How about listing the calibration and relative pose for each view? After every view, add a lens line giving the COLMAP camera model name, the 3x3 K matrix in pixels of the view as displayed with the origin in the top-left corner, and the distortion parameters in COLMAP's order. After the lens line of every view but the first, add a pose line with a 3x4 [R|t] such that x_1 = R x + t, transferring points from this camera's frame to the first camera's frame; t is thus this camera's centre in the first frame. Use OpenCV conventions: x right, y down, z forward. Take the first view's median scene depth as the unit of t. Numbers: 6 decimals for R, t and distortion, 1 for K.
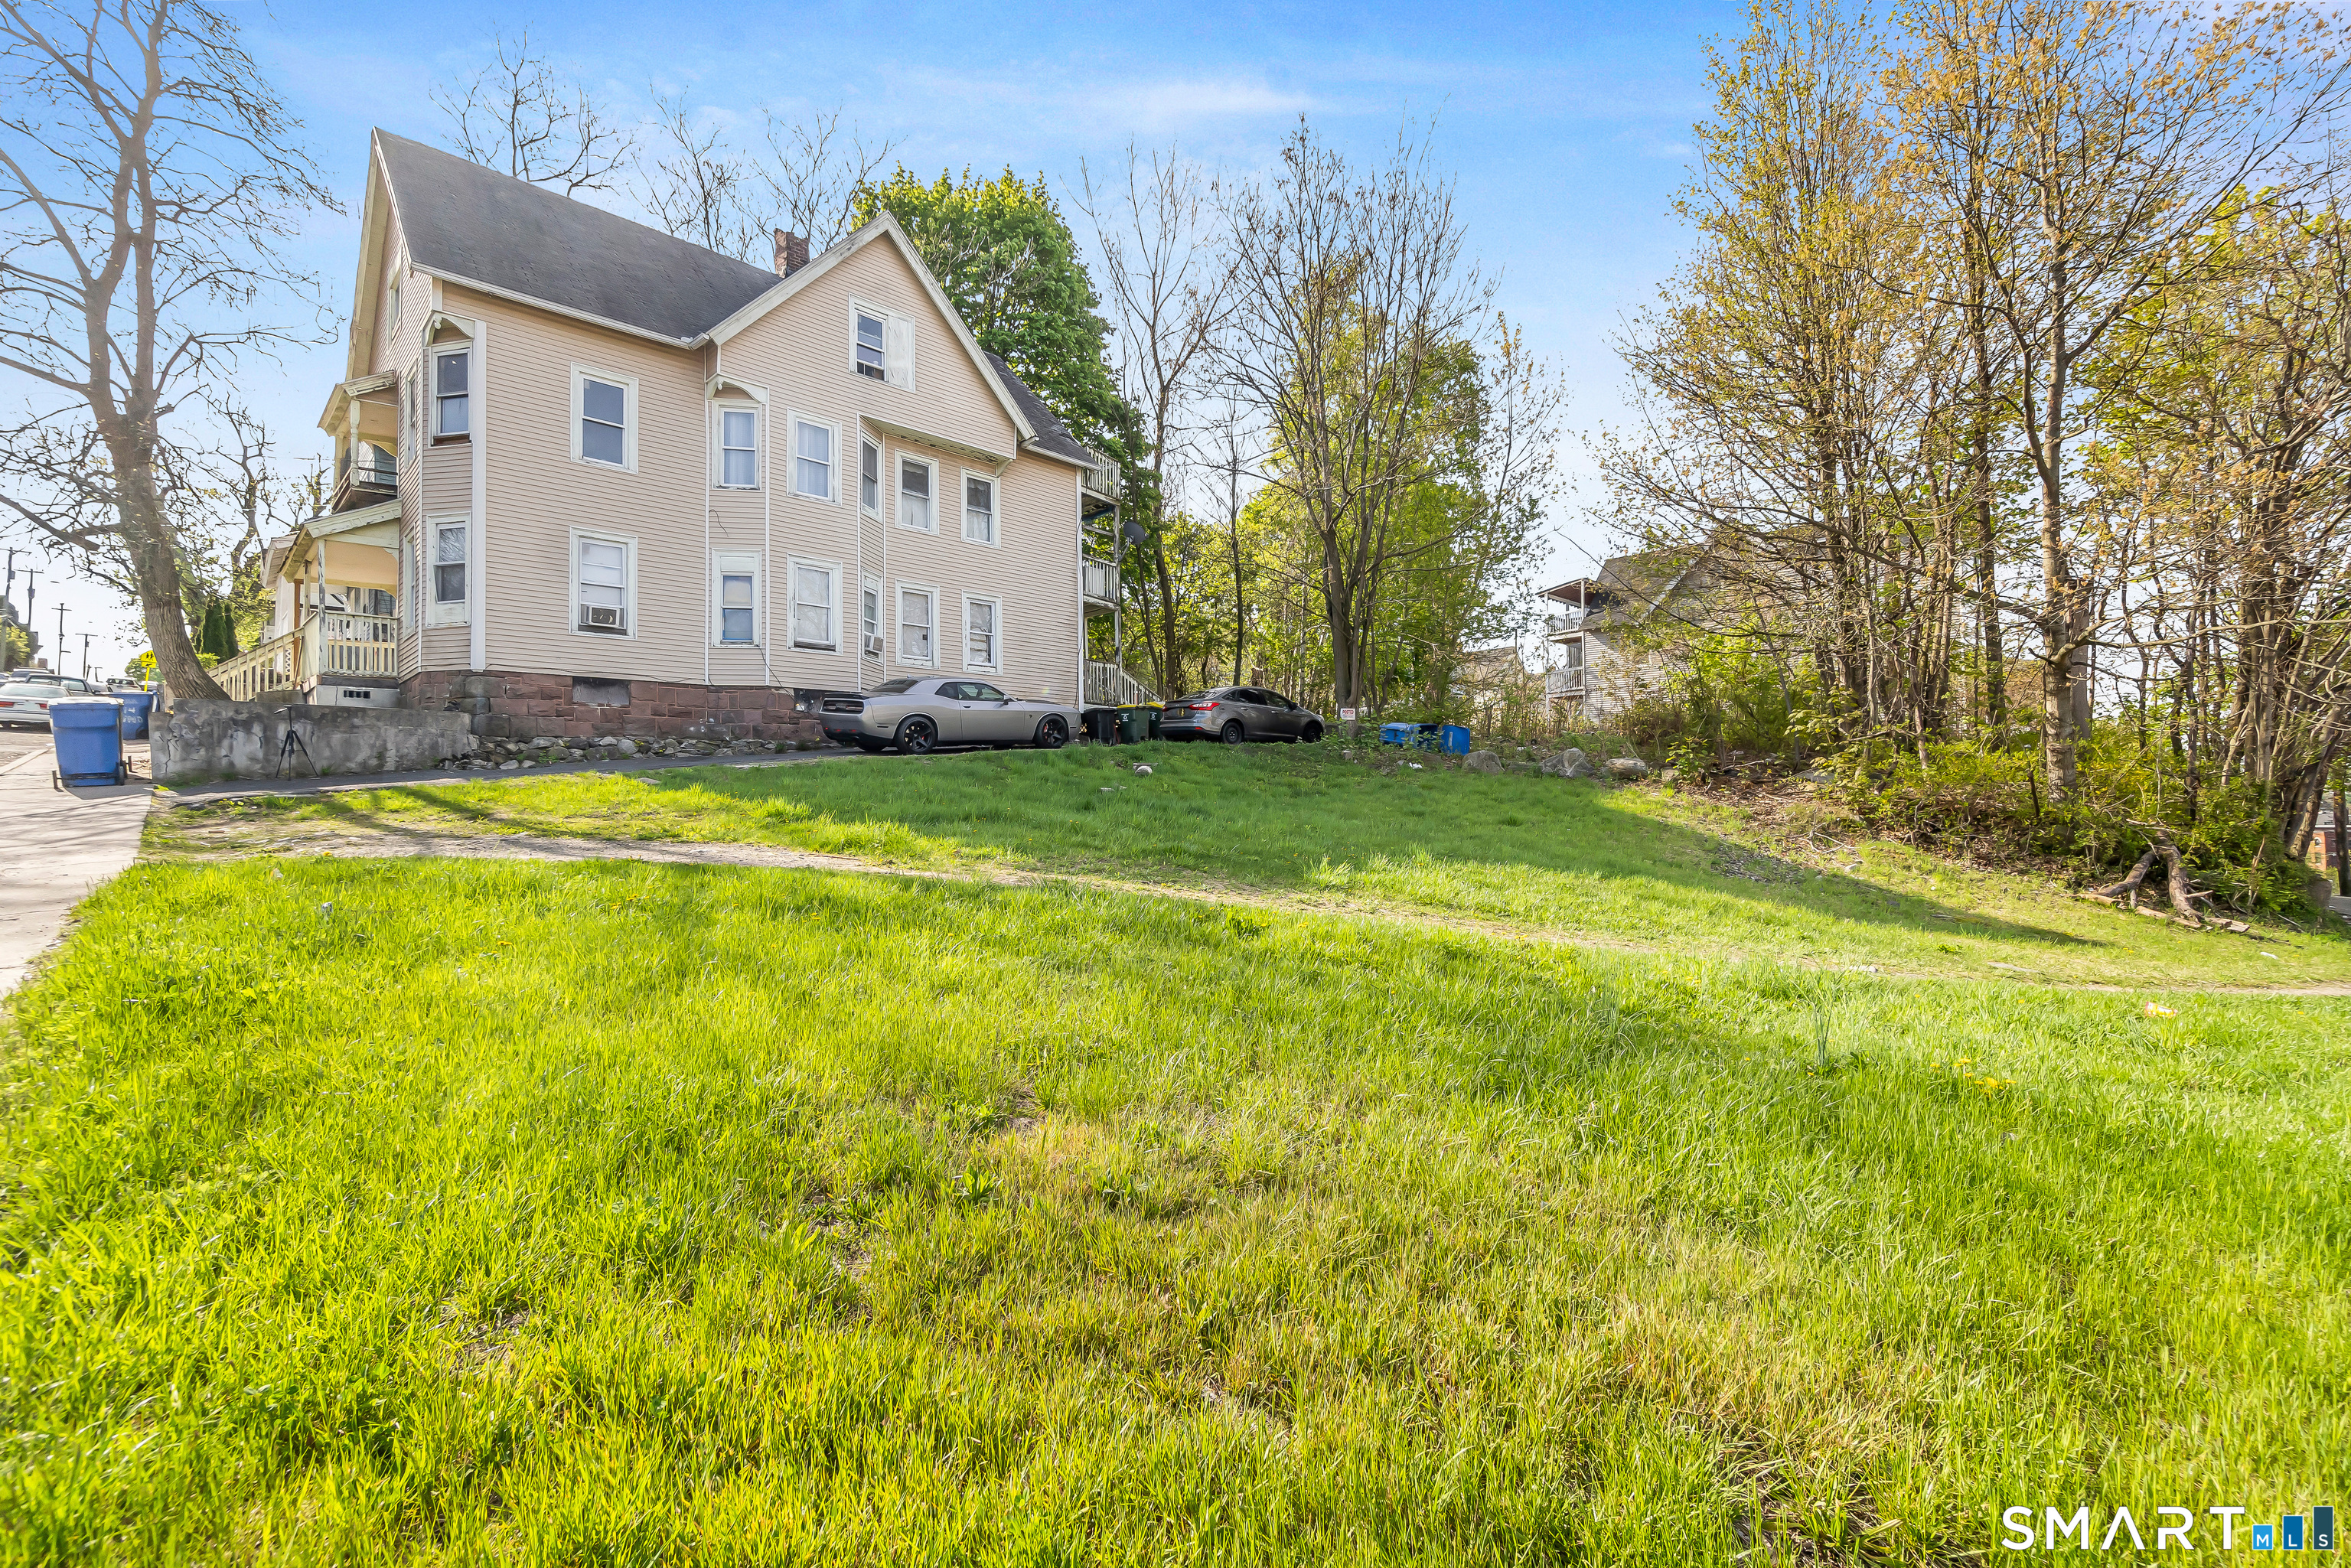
lens RADIAL K [[1024.6, 0, 1179.9], [0, 1024.6, 779.3], [0, 0, 1]] dist [-0.003390, -0.000676]
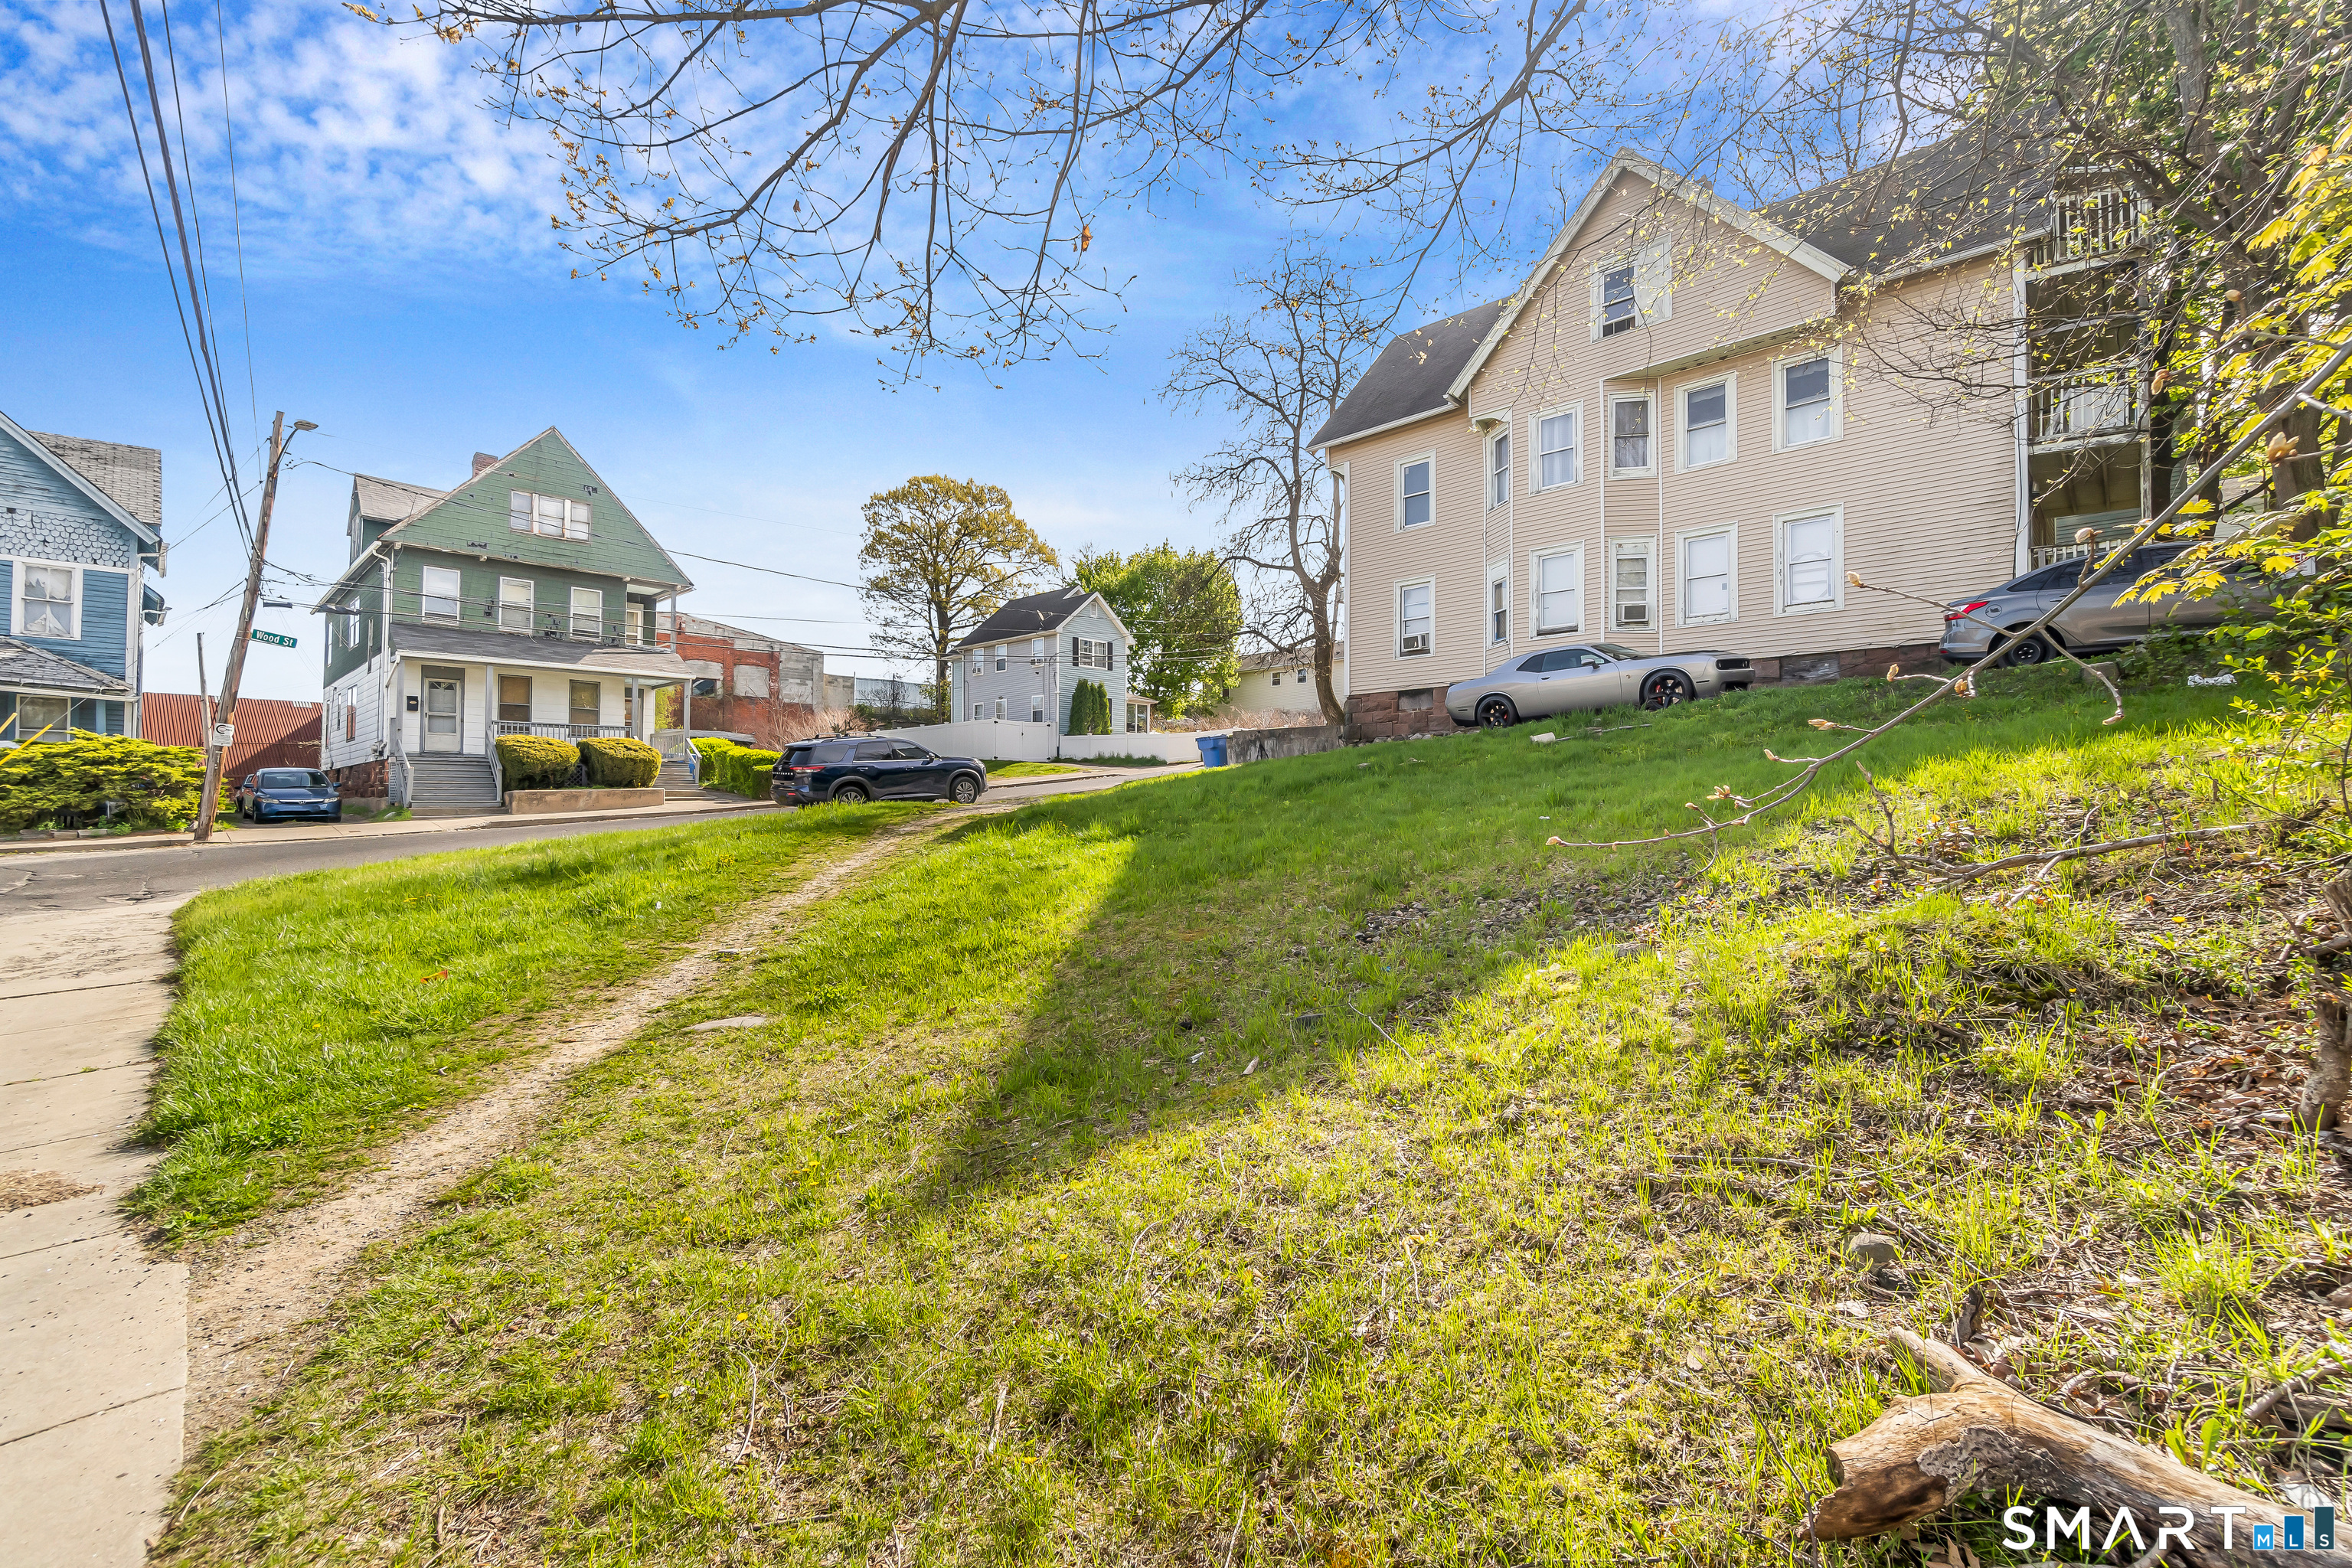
lens RADIAL K [[1014.4, 0, 1176.0], [0, 1014.4, 784.0], [0, 0, 1]] dist [-0.005634, -0.000584]
pose [[0.009109, -0.004207, -0.999950, 0.714563], [0.026627, 0.999638, -0.003964, 0.019885], [0.999604, -0.026589, 0.009217, 0.650384]]
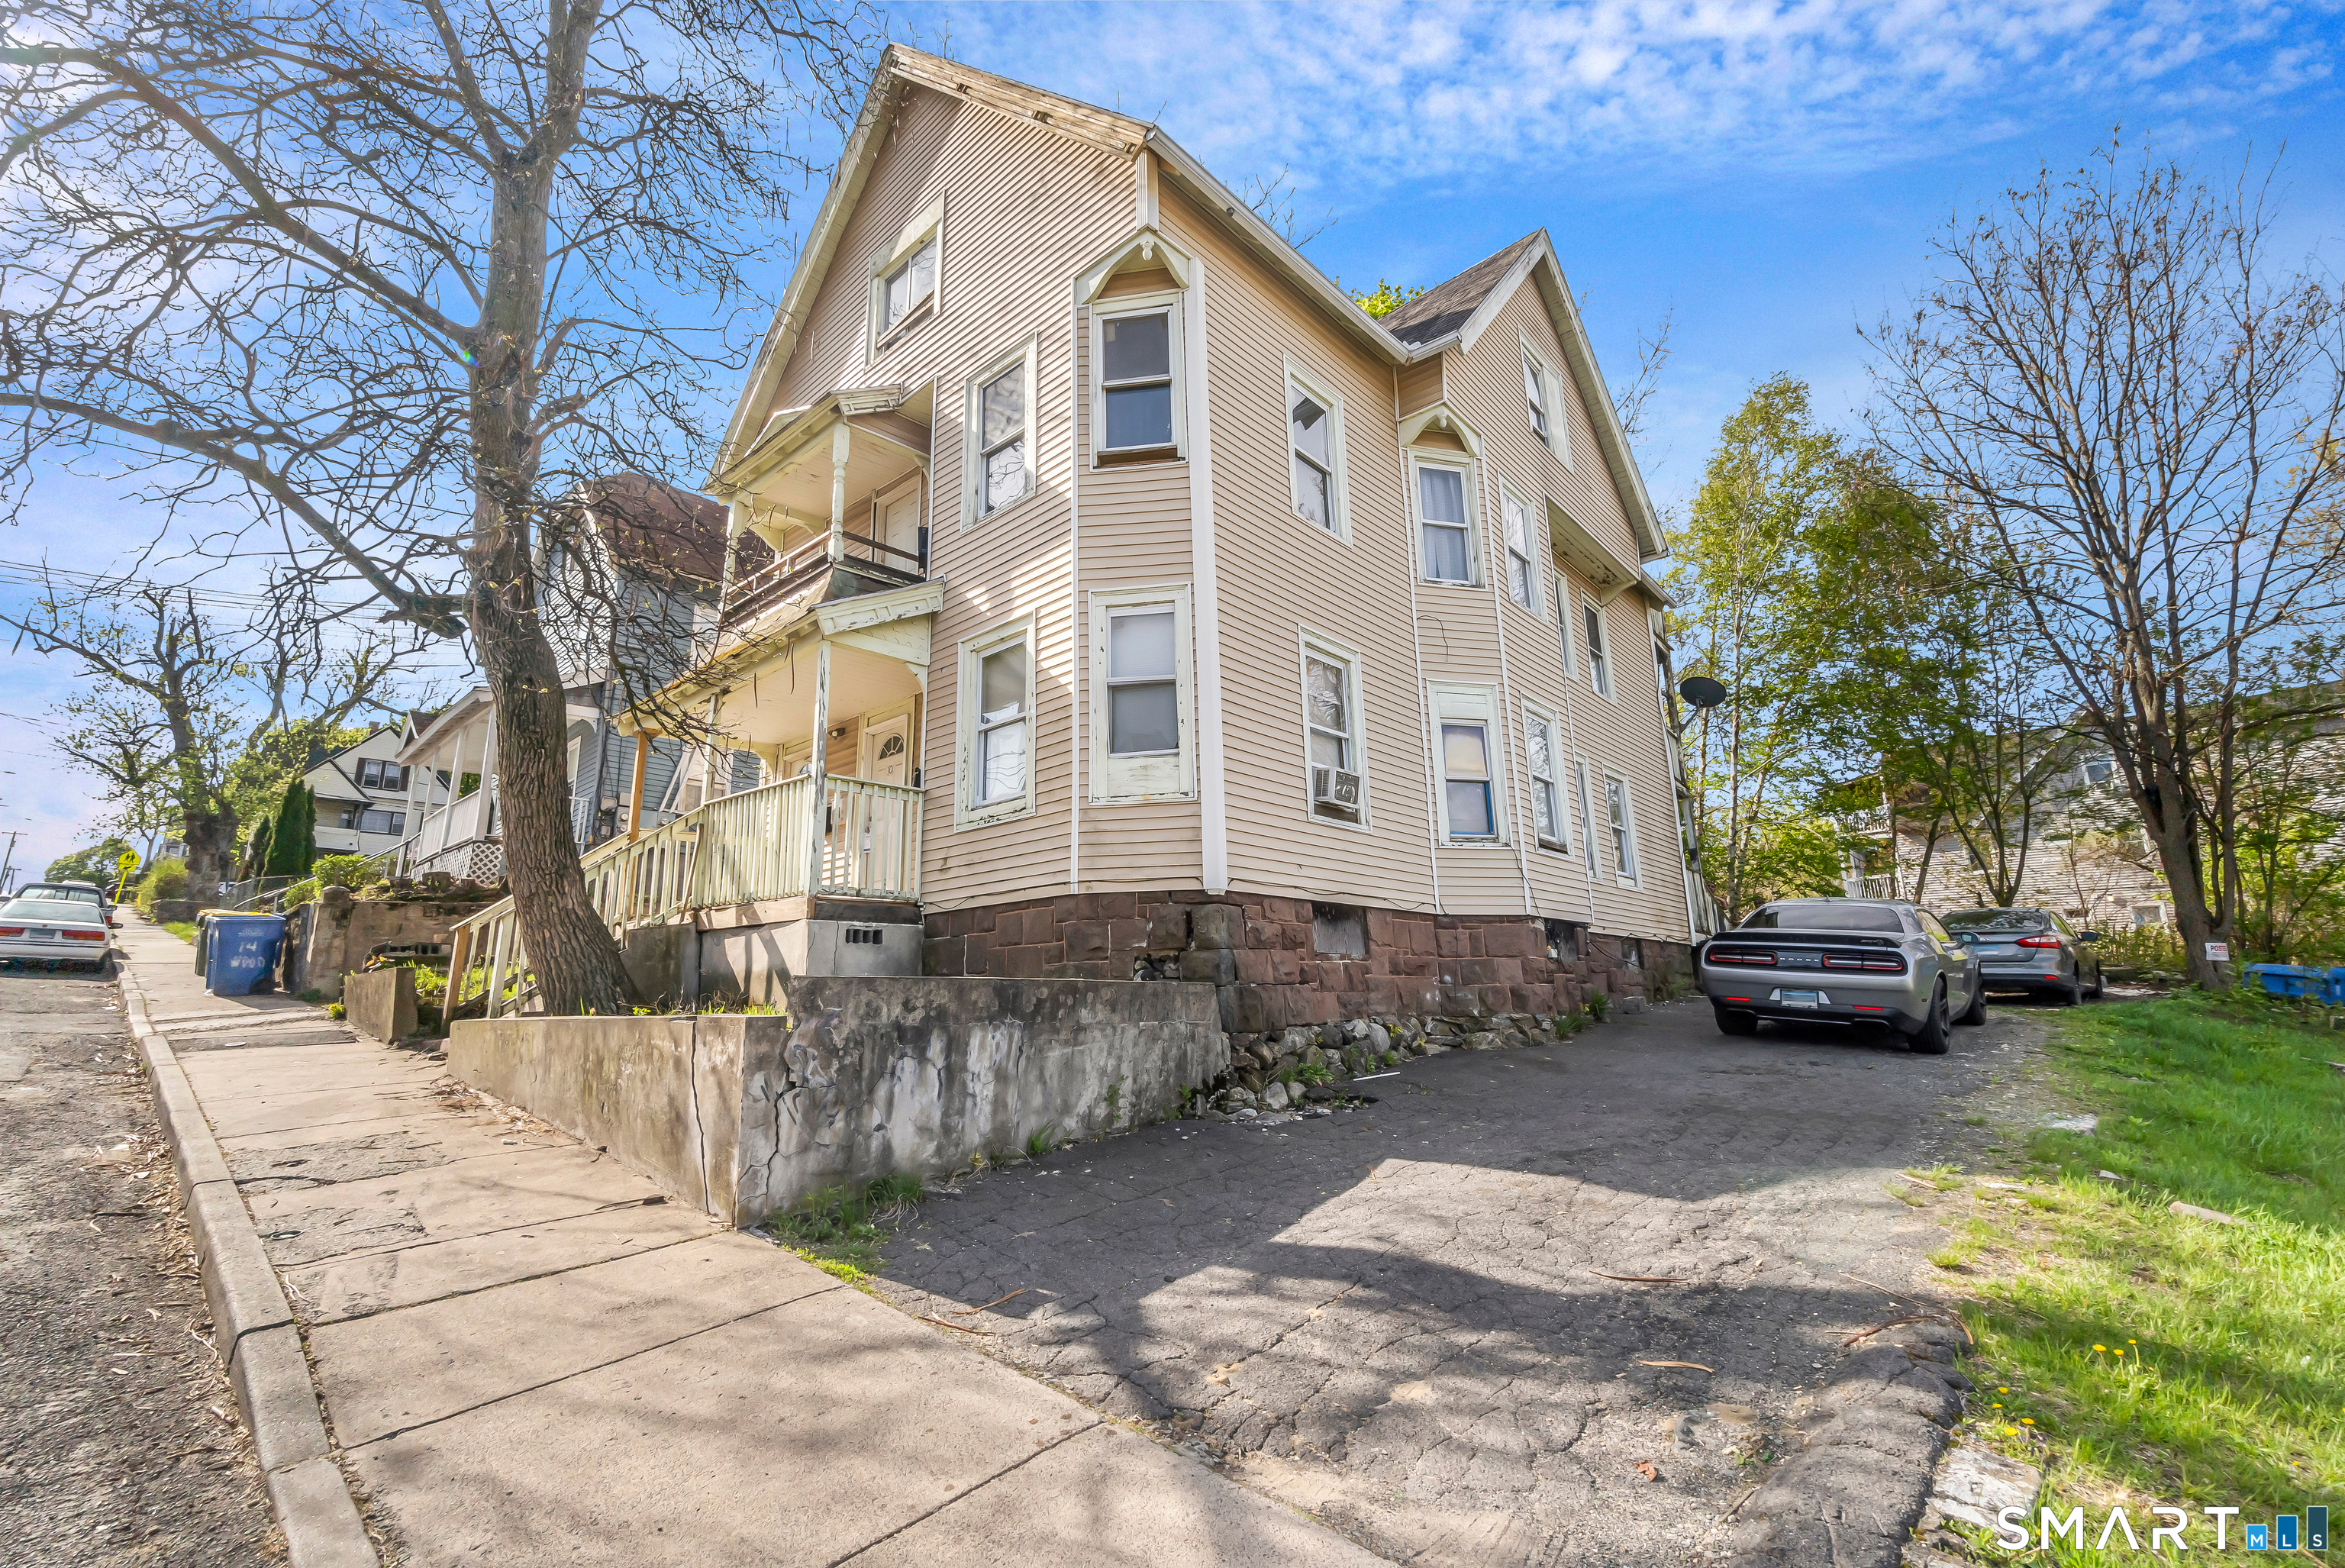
lens RADIAL K [[1022.0, 0, 1176.9], [0, 1022.0, 779.3], [0, 0, 1]] dist [-0.003390, -0.000676]
pose [[0.998934, 0.005638, 0.045805, -0.647335], [0.003471, 0.980523, -0.196373, -0.057066], [-0.046020, 0.196323, 0.979459, 0.461983]]
